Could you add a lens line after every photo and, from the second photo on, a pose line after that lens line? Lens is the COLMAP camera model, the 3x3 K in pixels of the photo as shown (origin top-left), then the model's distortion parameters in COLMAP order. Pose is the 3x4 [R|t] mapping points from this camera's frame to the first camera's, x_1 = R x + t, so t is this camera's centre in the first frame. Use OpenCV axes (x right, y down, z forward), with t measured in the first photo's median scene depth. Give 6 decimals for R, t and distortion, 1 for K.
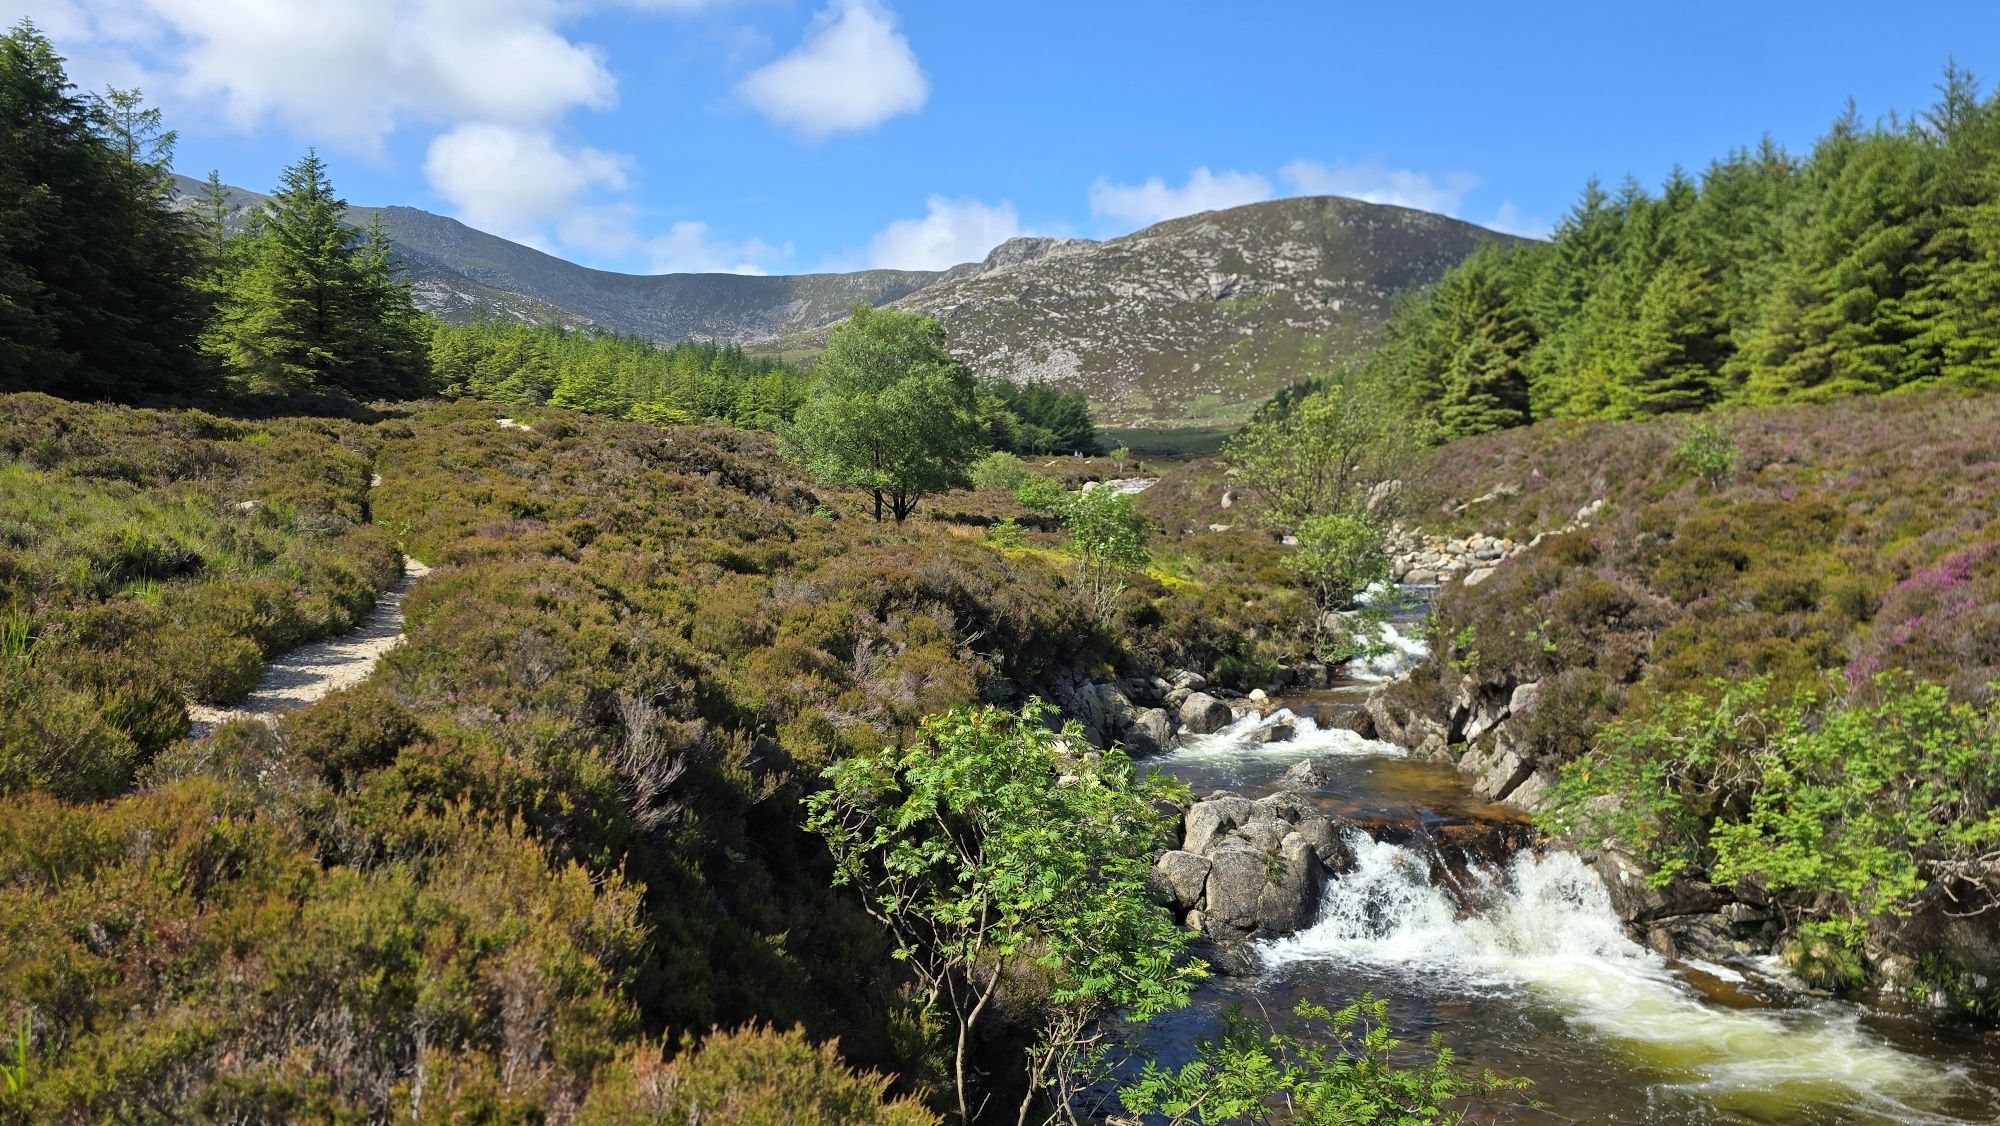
lens RADIAL K [[1369.9, 0, 991.9], [0, 1369.9, 571.1], [0, 0, 1]] dist [0.038664, -0.018336]
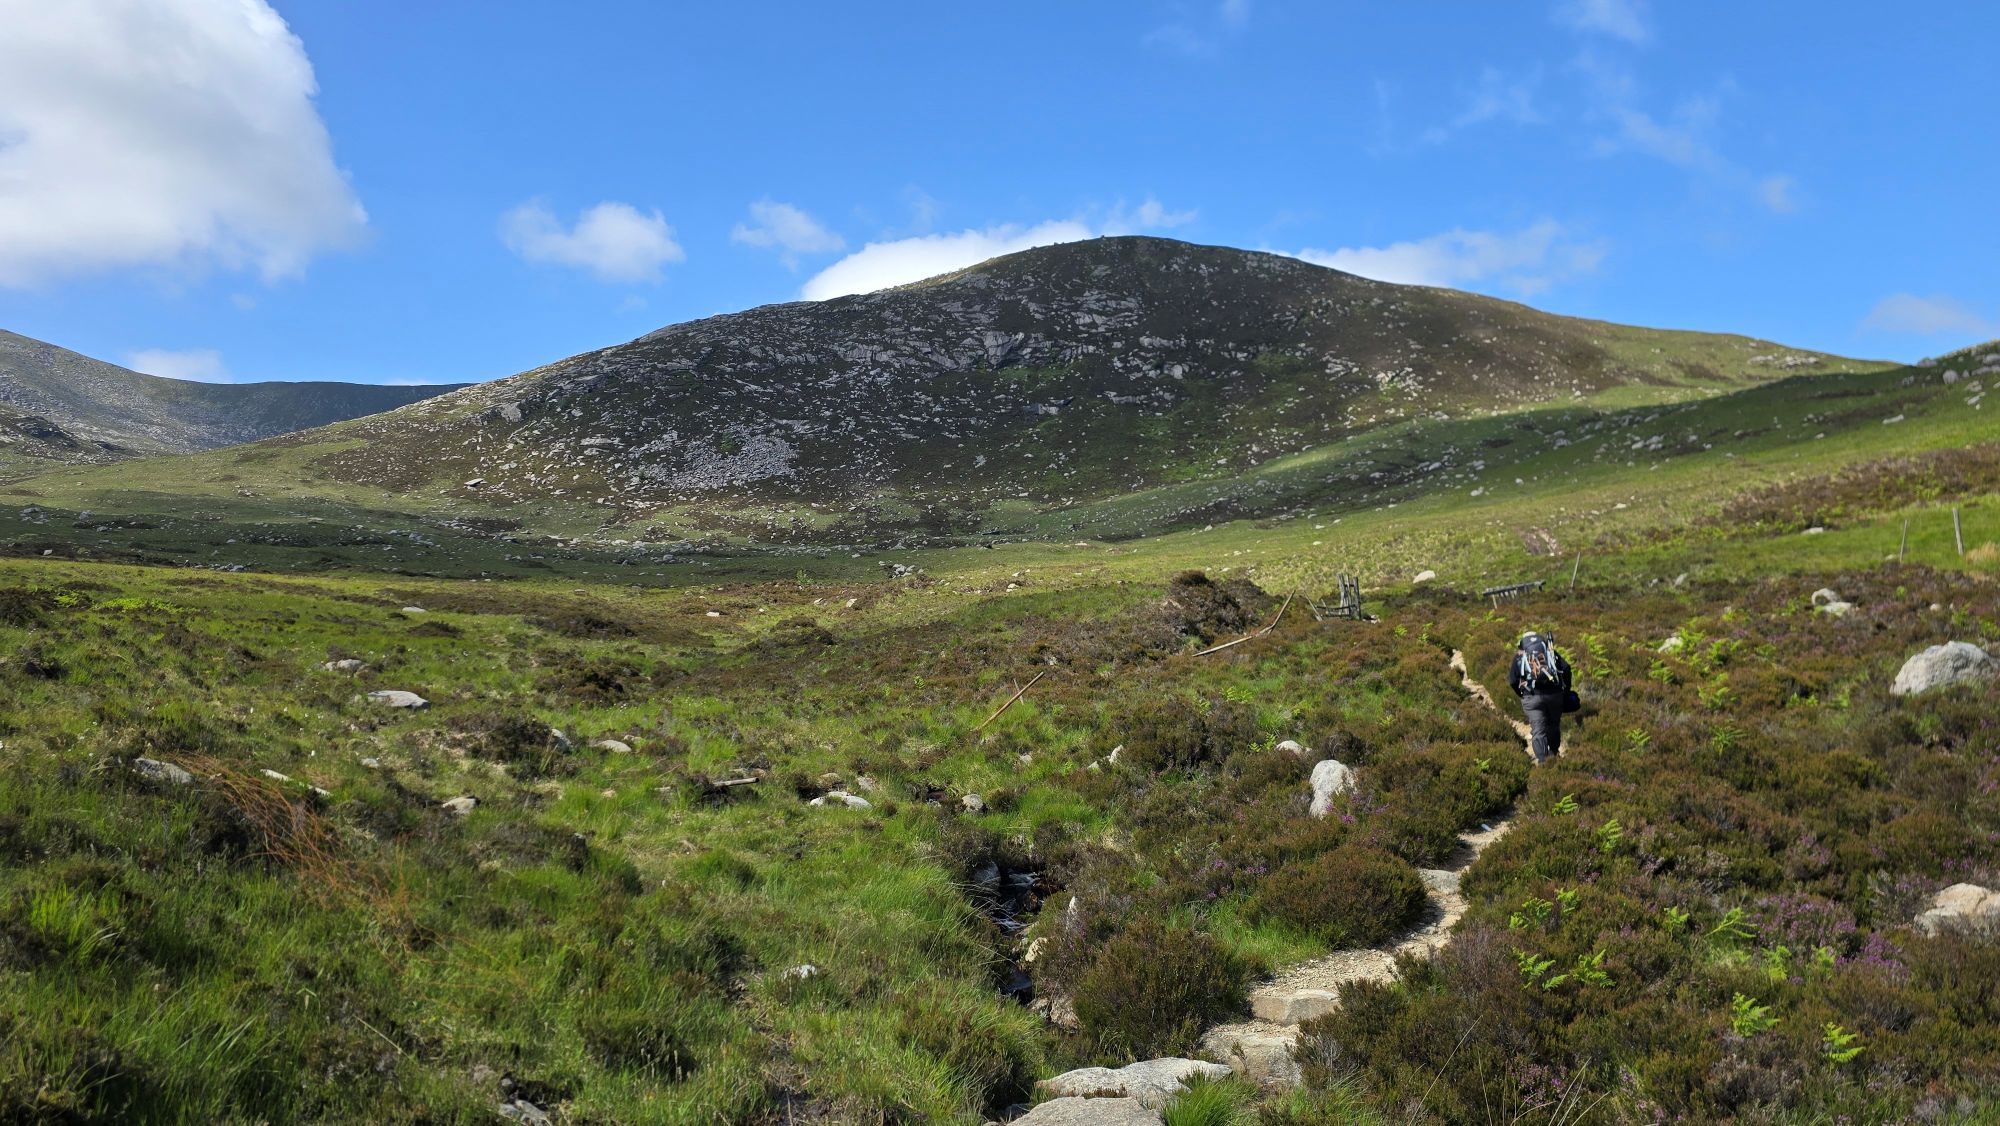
lens RADIAL K [[1369.9, 0, 1013.8], [0, 1369.9, 554.5], [0, 0, 1]] dist [0.038664, -0.018336]
pose [[0.975560, -0.015635, 0.219176, 0.022726], [0.040880, 0.992965, -0.111127, -0.031718], [-0.215896, 0.117371, 0.969336, 0.356859]]
